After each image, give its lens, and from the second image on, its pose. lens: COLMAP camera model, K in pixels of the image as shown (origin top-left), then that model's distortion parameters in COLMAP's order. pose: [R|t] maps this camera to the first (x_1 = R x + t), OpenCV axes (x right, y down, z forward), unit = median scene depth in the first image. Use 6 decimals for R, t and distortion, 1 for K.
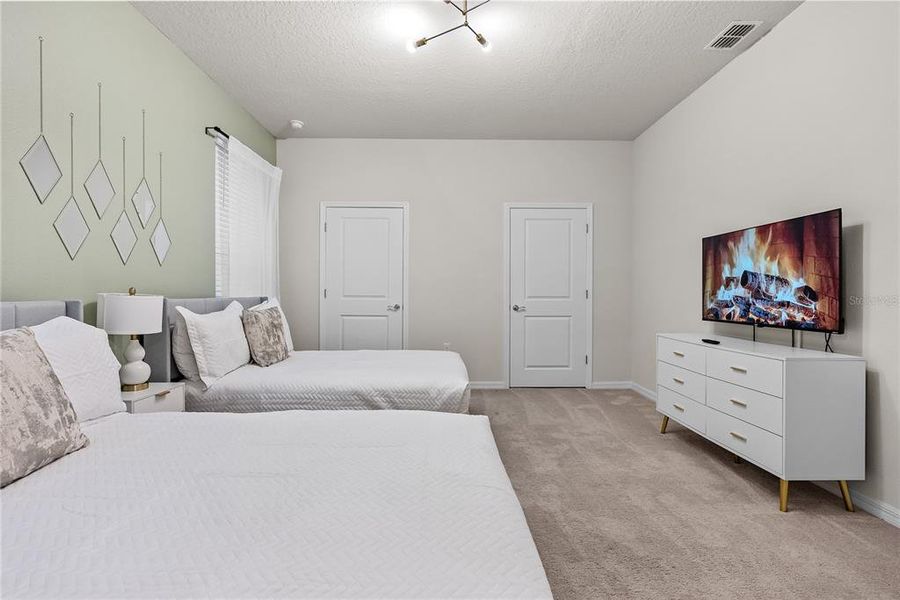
lens RADIAL K [[408.9, 0, 443.3], [0, 408.9, 298.9], [0, 0, 1]] dist [0.000522, 0.000459]
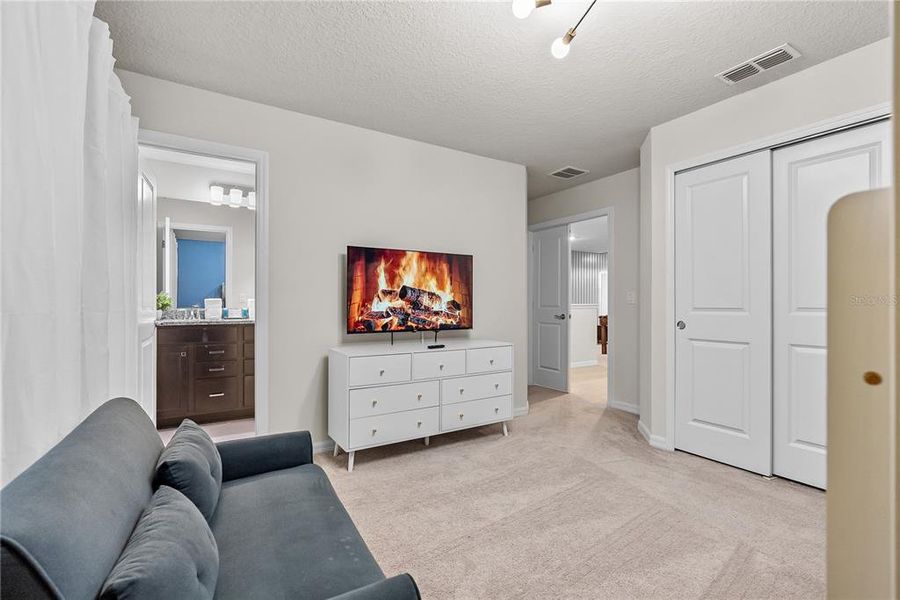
lens RADIAL K [[408.1, 0, 450.0], [0, 408.1, 300.0], [0, 0, 1]] dist [-0.003582, 0.000392]
pose [[-0.541151, -0.001307, 0.840925, -0.321493], [0.002975, 0.999990, 0.003469, -0.032254], [-0.840920, 0.004380, -0.541141, 1.556905]]
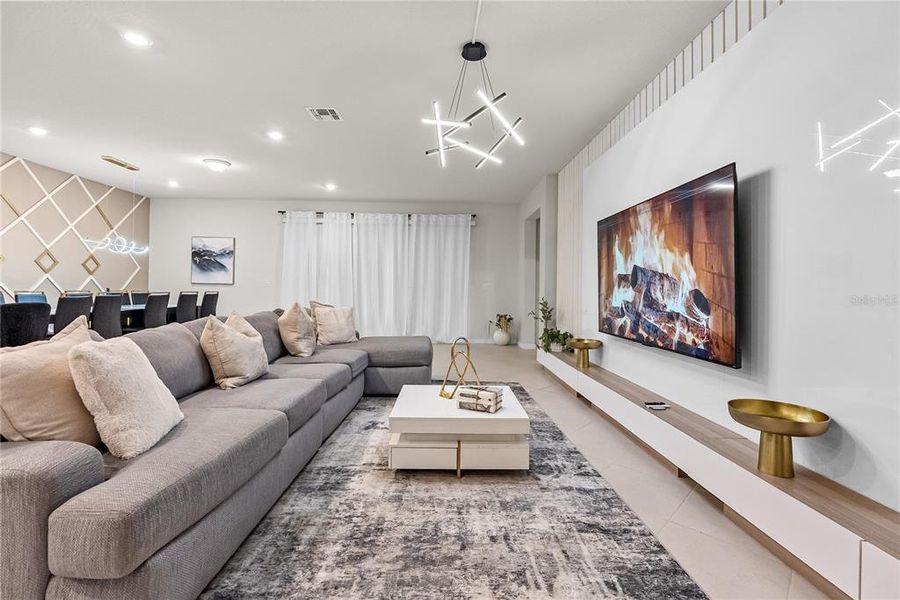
lens RADIAL K [[412.2, 0, 451.3], [0, 412.2, 286.5], [0, 0, 1]] dist [-0.005175, 0.001122]
pose [[0.999614, 0.005449, 0.027254, 0.417082], [-0.004980, 0.999839, -0.017219, -0.020050], [-0.027343, 0.017077, 0.999480, 0.318575]]
